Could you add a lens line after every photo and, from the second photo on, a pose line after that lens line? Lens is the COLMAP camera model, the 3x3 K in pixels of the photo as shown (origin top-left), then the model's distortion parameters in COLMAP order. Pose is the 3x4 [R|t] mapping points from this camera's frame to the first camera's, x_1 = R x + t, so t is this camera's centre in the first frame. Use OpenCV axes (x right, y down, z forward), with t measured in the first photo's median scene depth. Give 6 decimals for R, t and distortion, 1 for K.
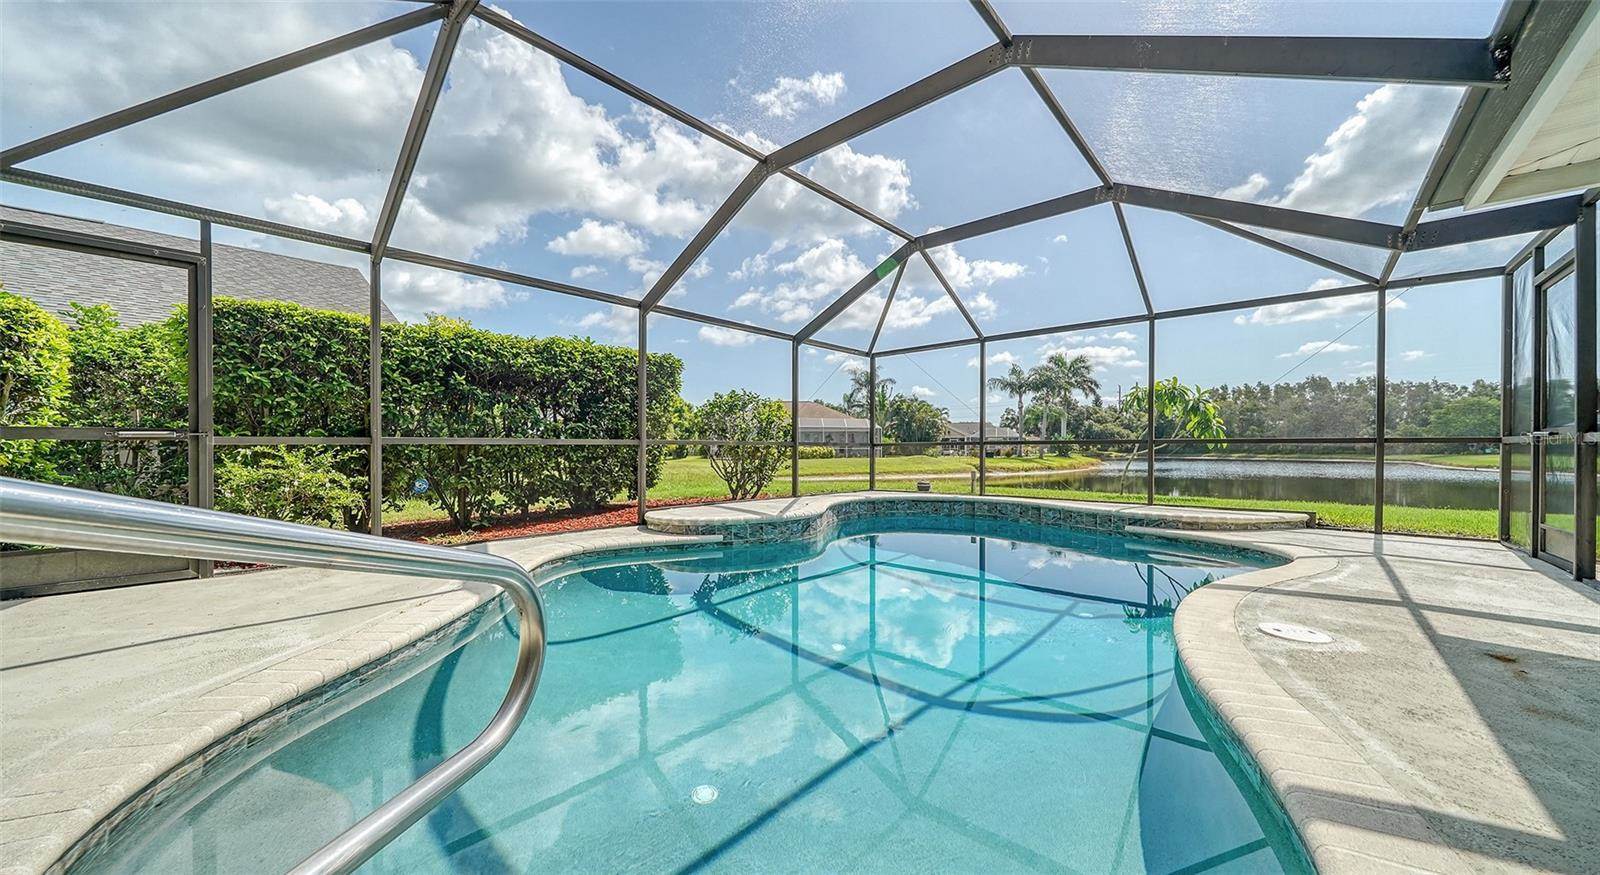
lens RADIAL K [[563.7, 0, 791.4], [0, 563.7, 462.3], [0, 0, 1]] dist [-0.005026, -0.000302]
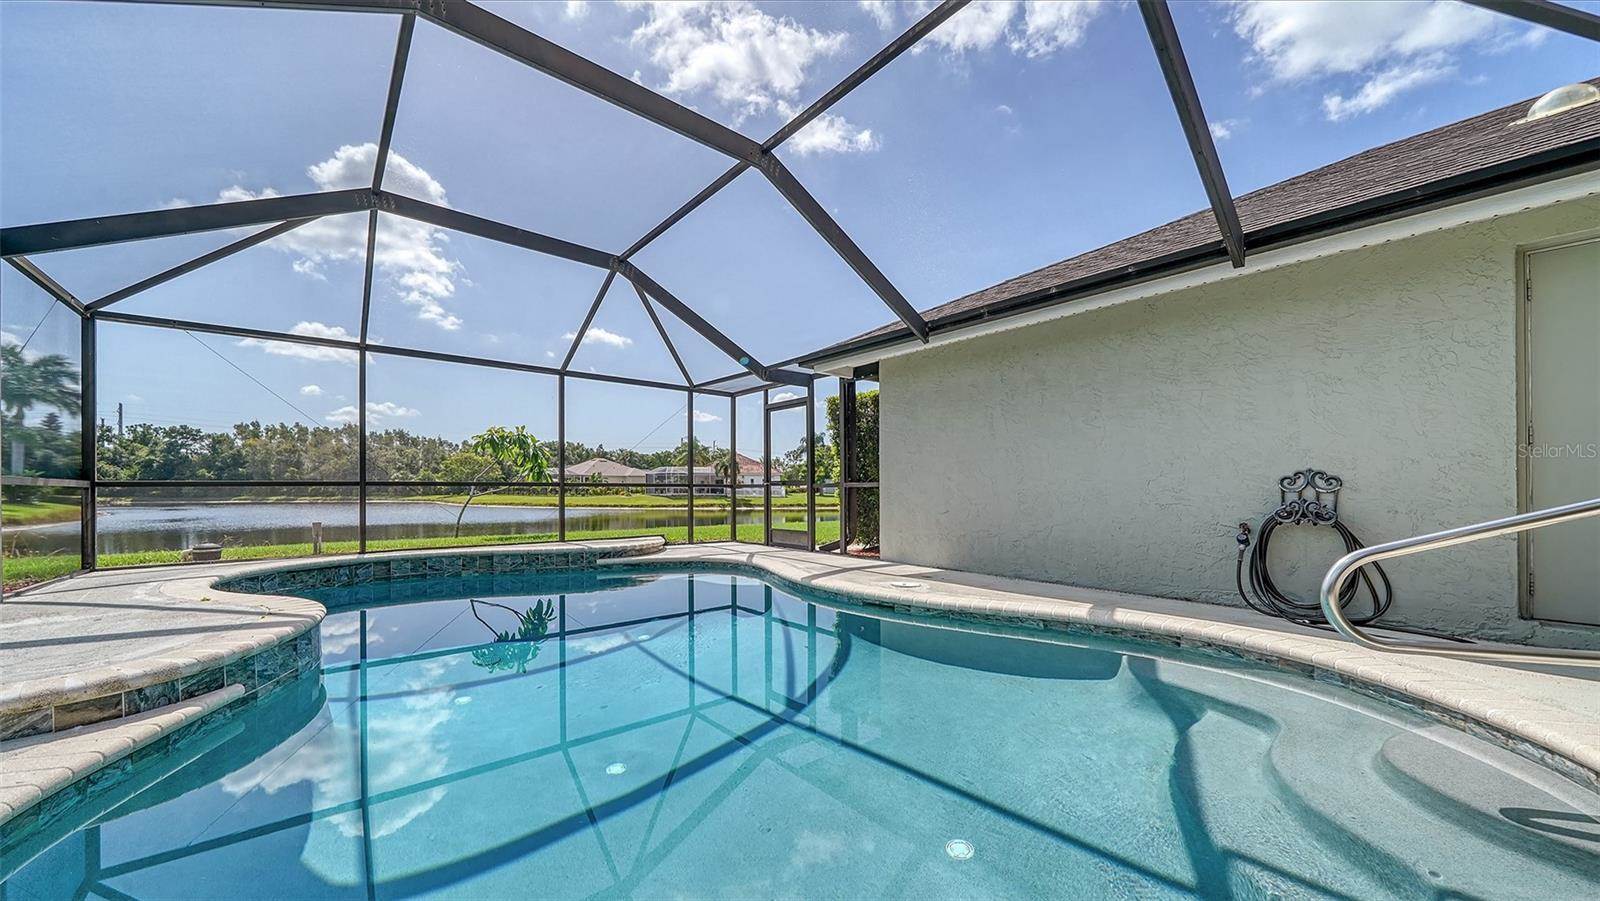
lens RADIAL K [[566.3, 0, 787.5], [0, 566.3, 494.7], [0, 0, 1]] dist [0.000226, -0.000023]
pose [[0.152392, -0.007056, 0.988295, -0.339883], [0.024786, 0.999687, 0.003316, -0.007696], [-0.988009, 0.023991, 0.152519, 0.338216]]
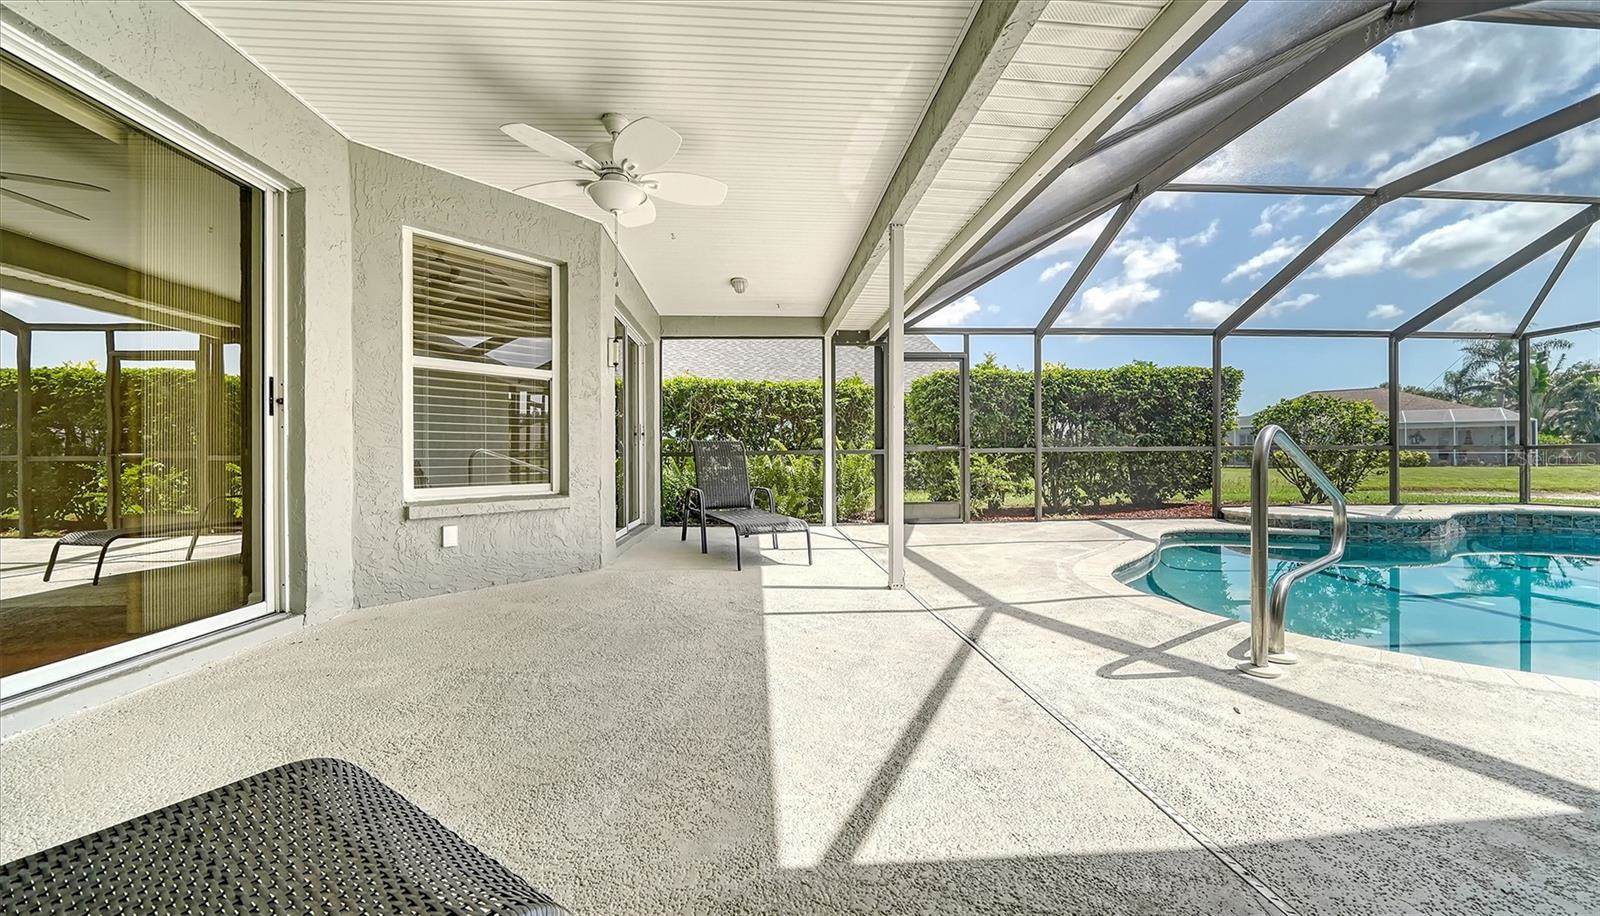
lens RADIAL K [[567.5, 0, 796.6], [0, 567.5, 458.3], [0, 0, 1]] dist [-0.006948, 0.000016]
pose [[0.722424, -0.002545, -0.691446, -0.065819], [-0.010802, 0.999830, -0.014966, 0.009831], [0.691366, 0.018281, 0.722273, -0.363650]]
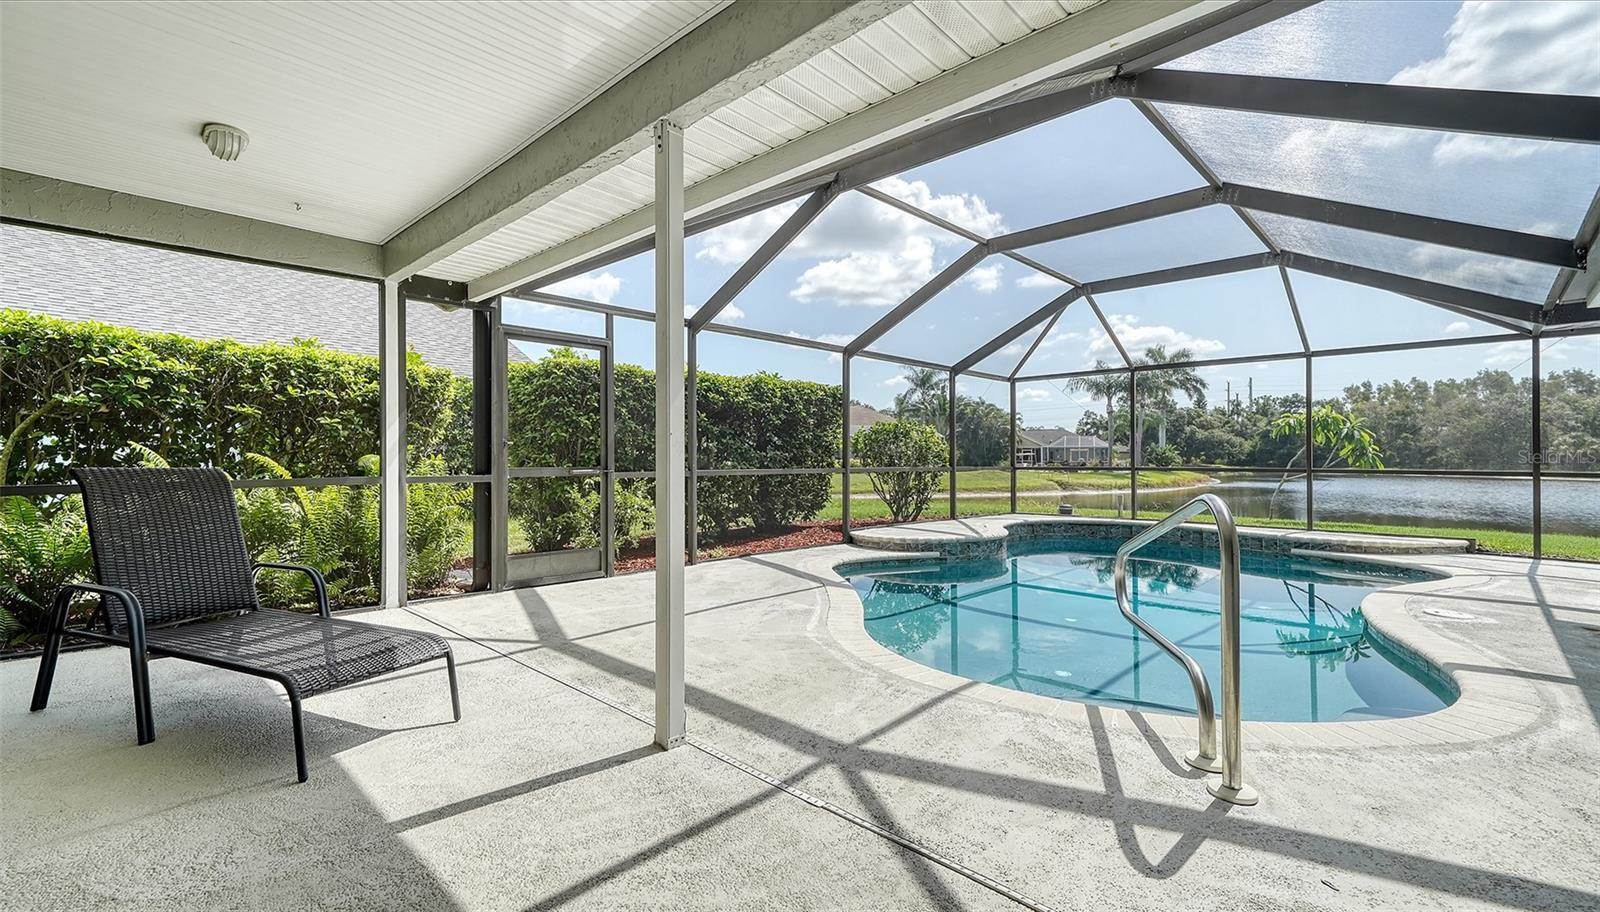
lens RADIAL K [[681.4, 0, 794.8], [0, 681.4, 454.8], [0, 0, 1]] dist [0.022649, 0.000814]
pose [[0.999373, 0.004506, -0.035128, -0.254452], [-0.005533, 0.999558, -0.029206, -0.020465], [0.034981, 0.029382, 0.998956, -0.300944]]
